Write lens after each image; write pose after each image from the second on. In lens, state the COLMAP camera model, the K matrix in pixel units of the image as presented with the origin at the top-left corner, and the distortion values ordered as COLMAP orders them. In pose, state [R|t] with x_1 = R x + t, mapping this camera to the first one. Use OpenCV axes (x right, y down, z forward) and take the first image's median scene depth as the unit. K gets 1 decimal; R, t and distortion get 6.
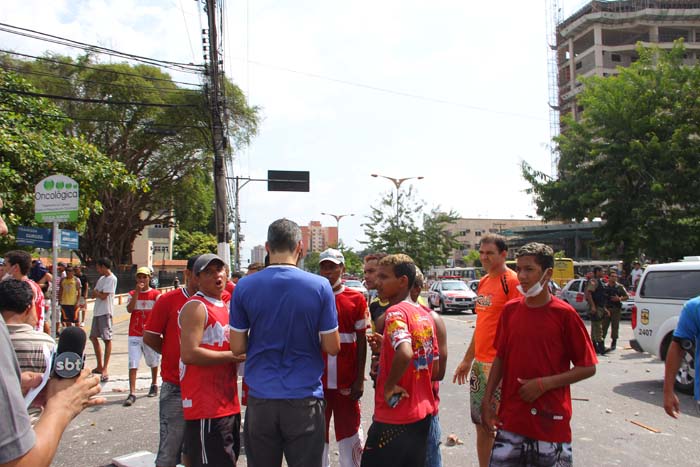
lens RADIAL K [[614.0, 0, 350.0], [0, 614.0, 233.5], [0, 0, 1]] dist [0.005028, 0.005115]
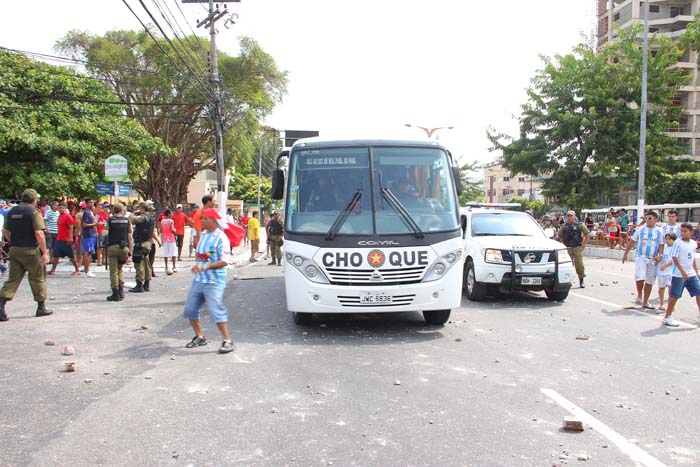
lens RADIAL K [[590.6, 0, 350.0], [0, 590.6, 233.5], [0, 0, 1]] dist [-0.009731, -0.000827]
pose [[0.995971, 0.022860, -0.086708, 0.076036], [-0.014420, 0.995204, 0.096749, -0.008346], [0.088504, -0.095109, 0.991525, -0.142506]]
